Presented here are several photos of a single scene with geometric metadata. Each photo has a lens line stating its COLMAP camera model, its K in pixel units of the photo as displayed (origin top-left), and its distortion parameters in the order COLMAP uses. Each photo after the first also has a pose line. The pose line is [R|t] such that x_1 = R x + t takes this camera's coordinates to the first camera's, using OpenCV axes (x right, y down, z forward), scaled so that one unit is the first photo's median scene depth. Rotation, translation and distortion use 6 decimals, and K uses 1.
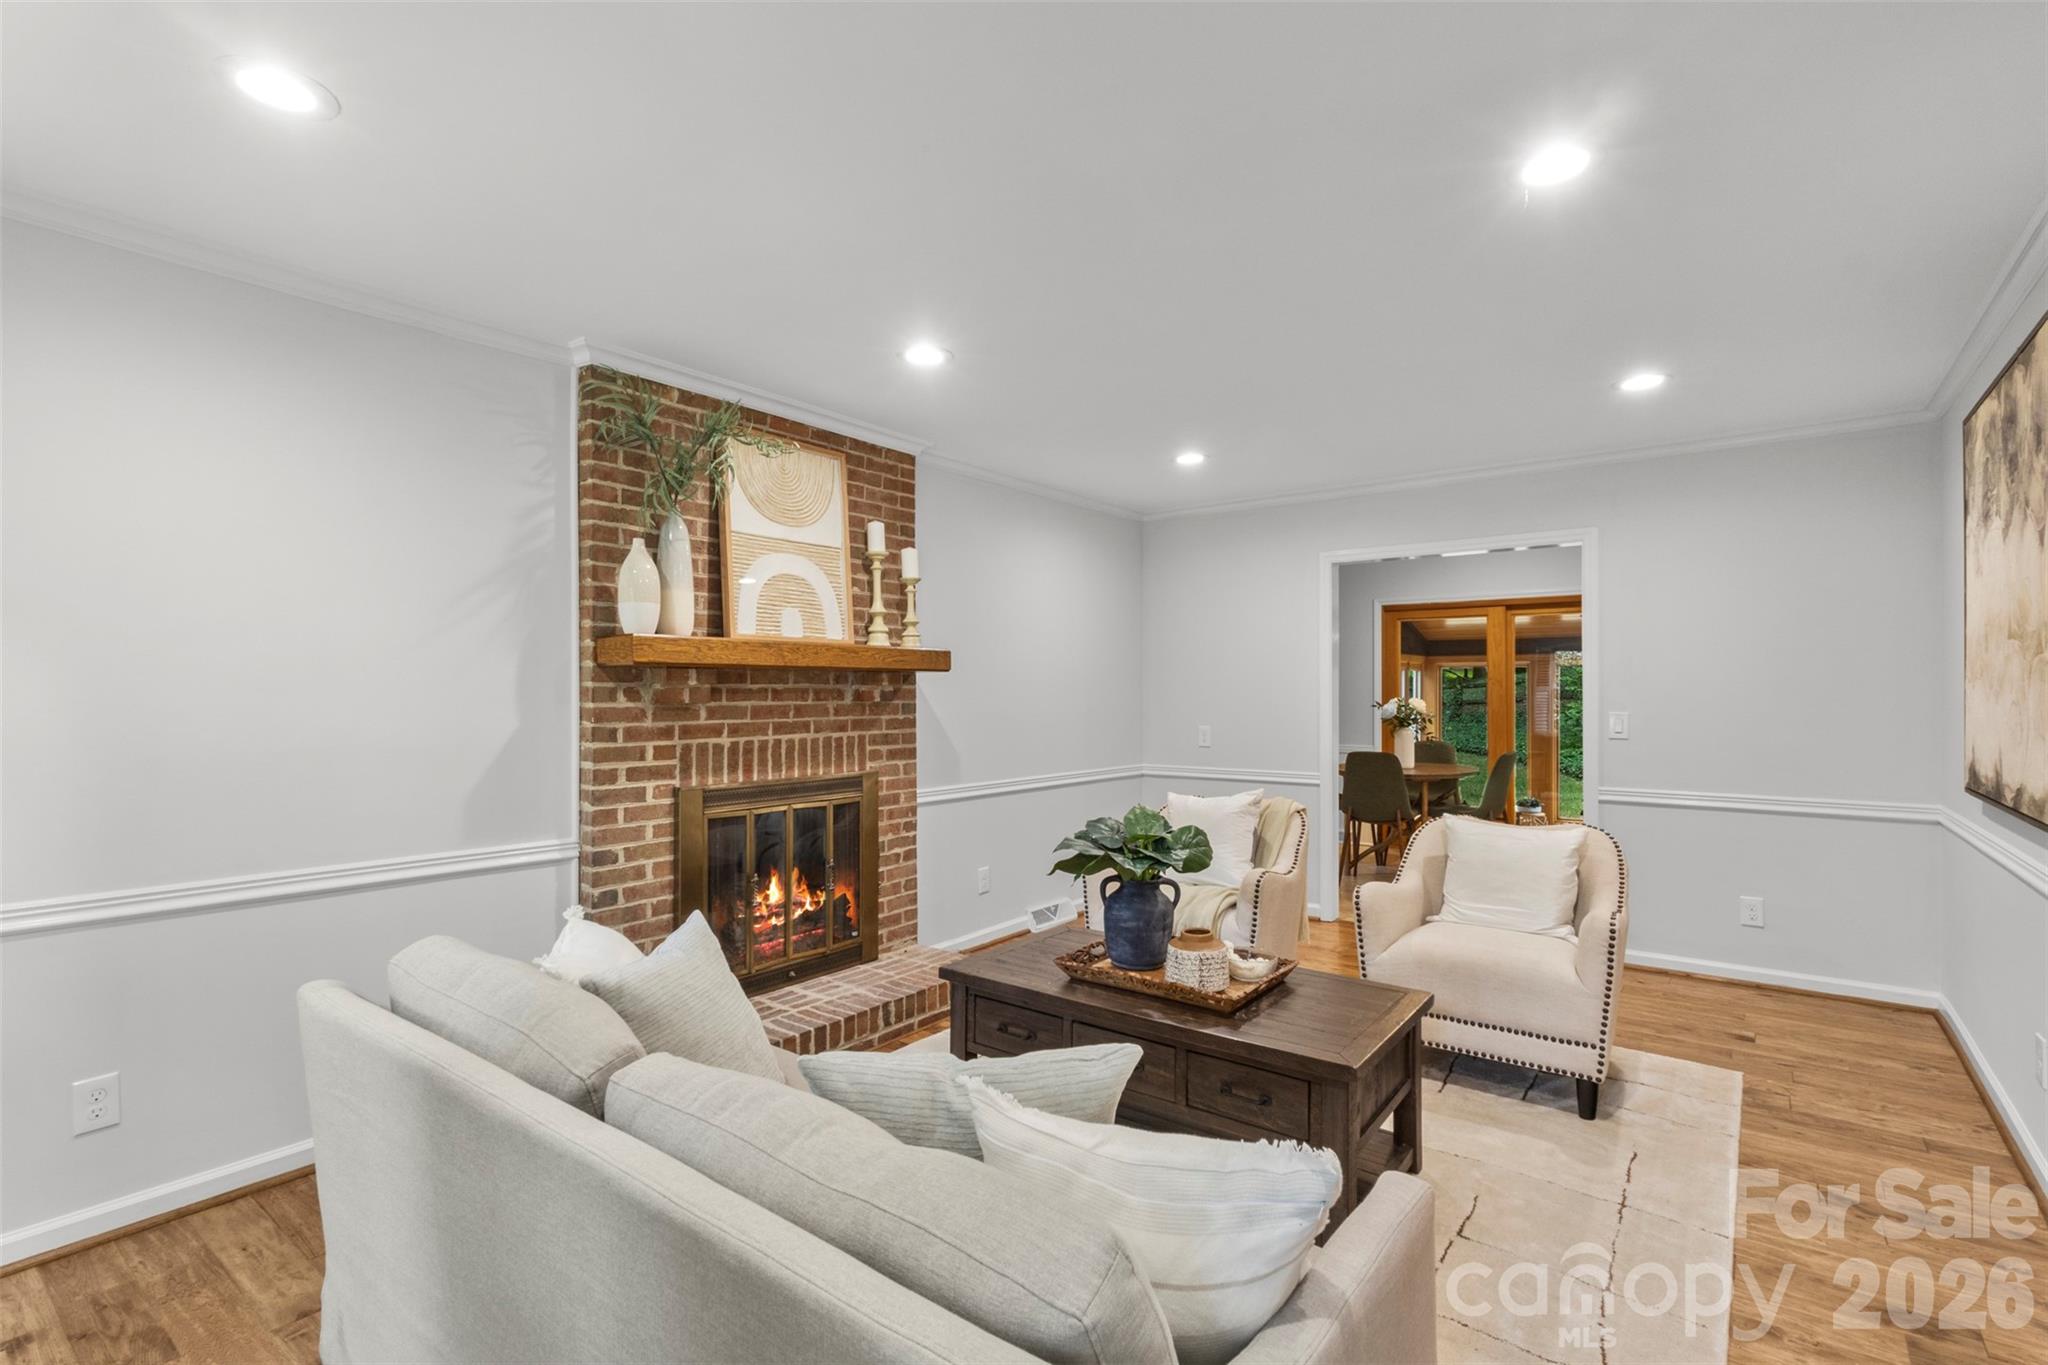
lens RADIAL K [[959.9, 0, 1021.5], [0, 959.9, 691.1], [0, 0, 1]] dist [-0.004698, -0.000682]
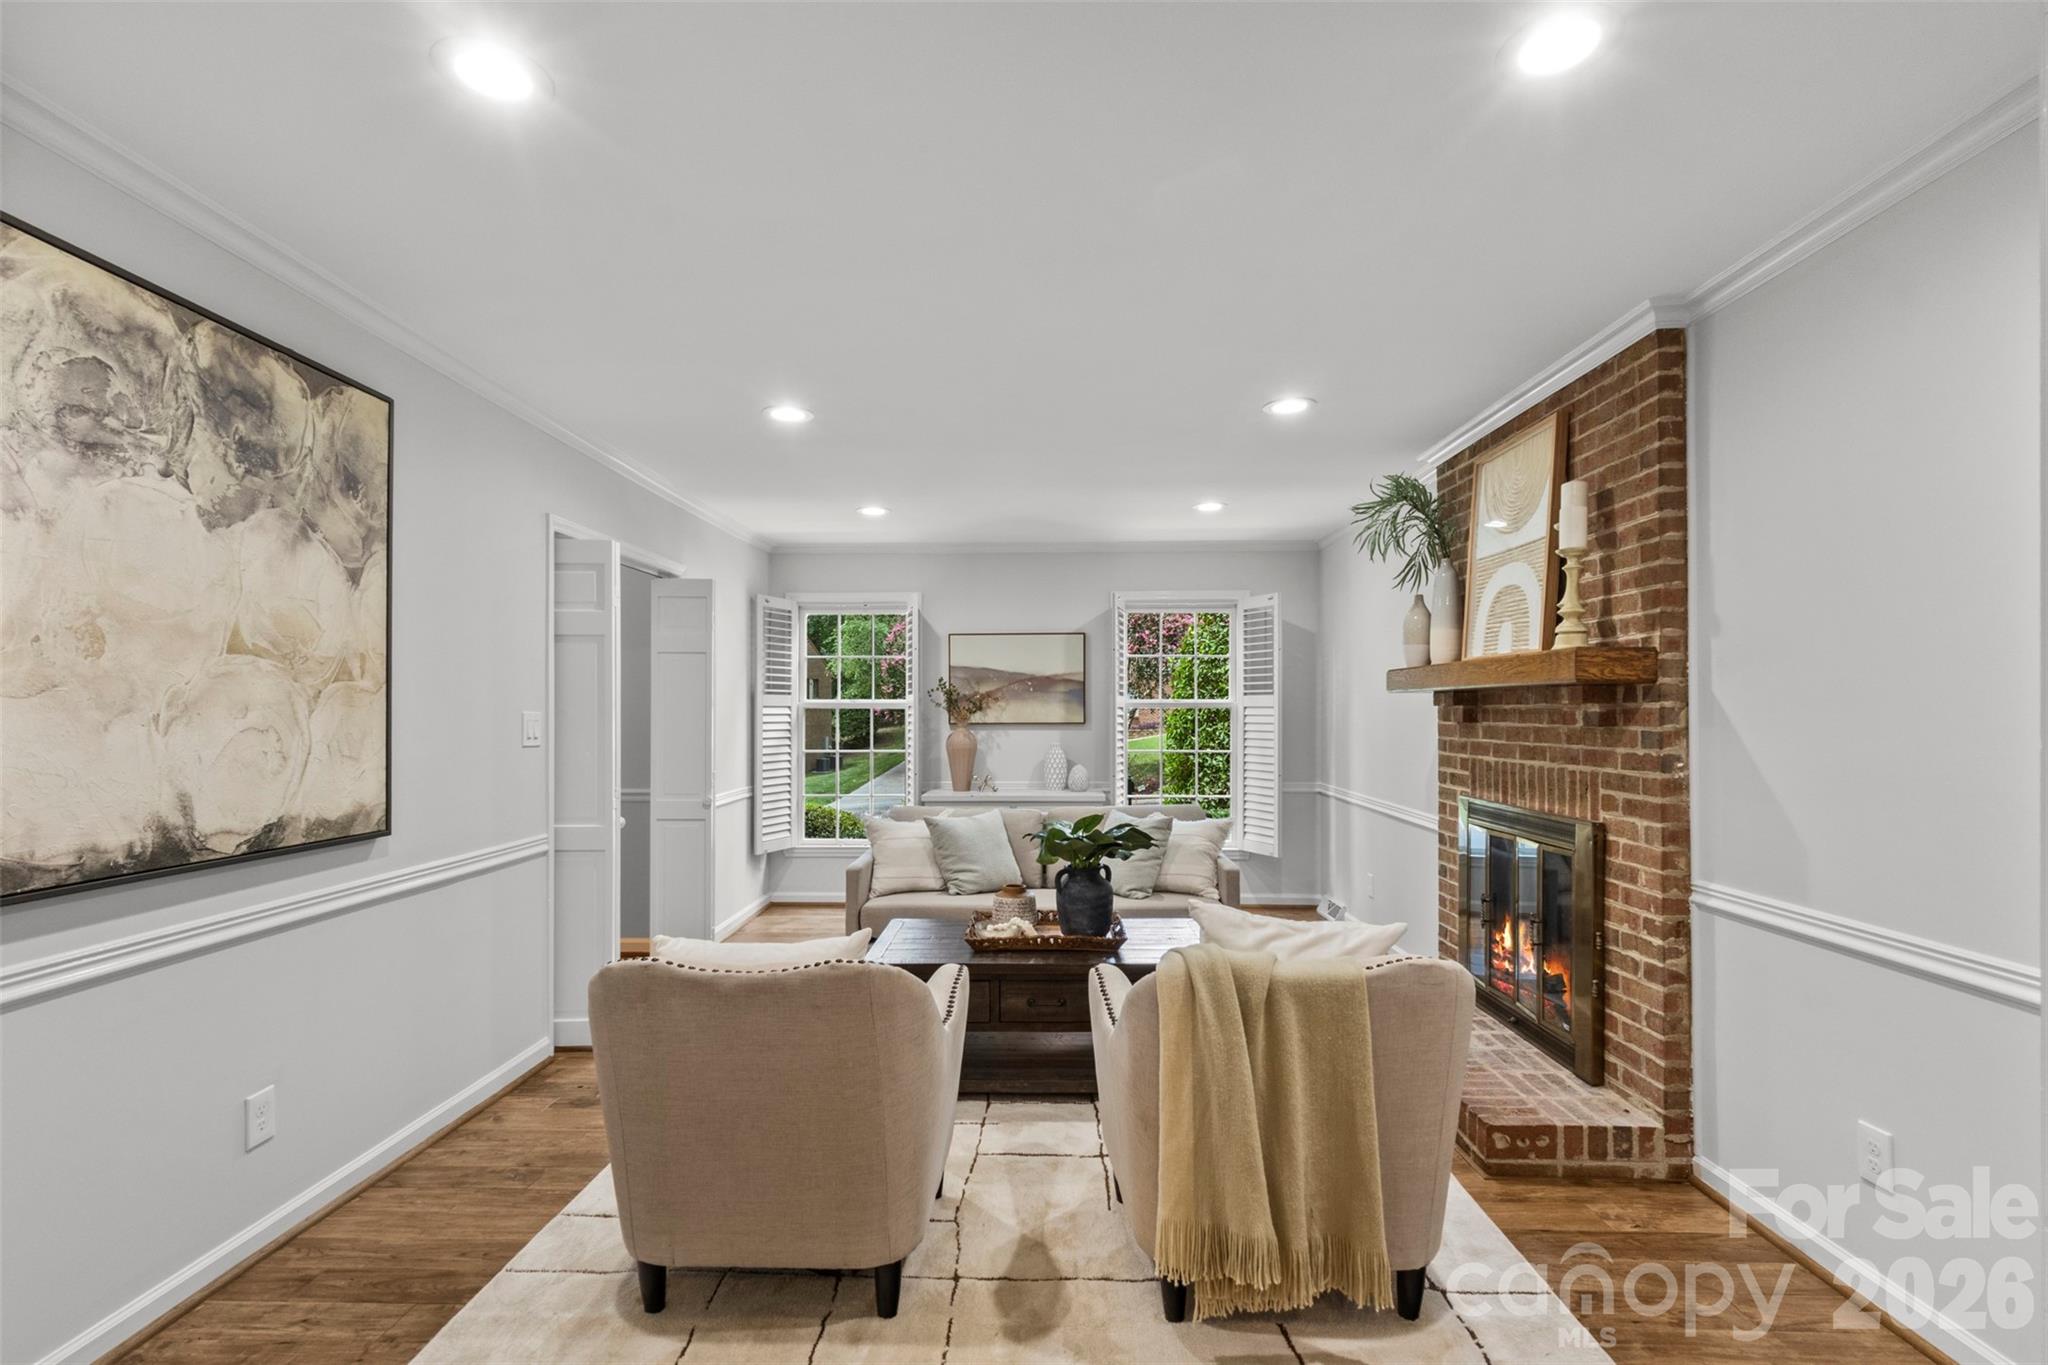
lens RADIAL K [[959.9, 0, 1022.5], [0, 959.9, 692.9], [0, 0, 1]] dist [-0.004698, -0.000682]
pose [[-0.810884, -0.003485, -0.585196, 0.617614], [0.009608, 0.999768, -0.019267, -0.004605], [0.585127, -0.021246, -0.810663, 1.341598]]
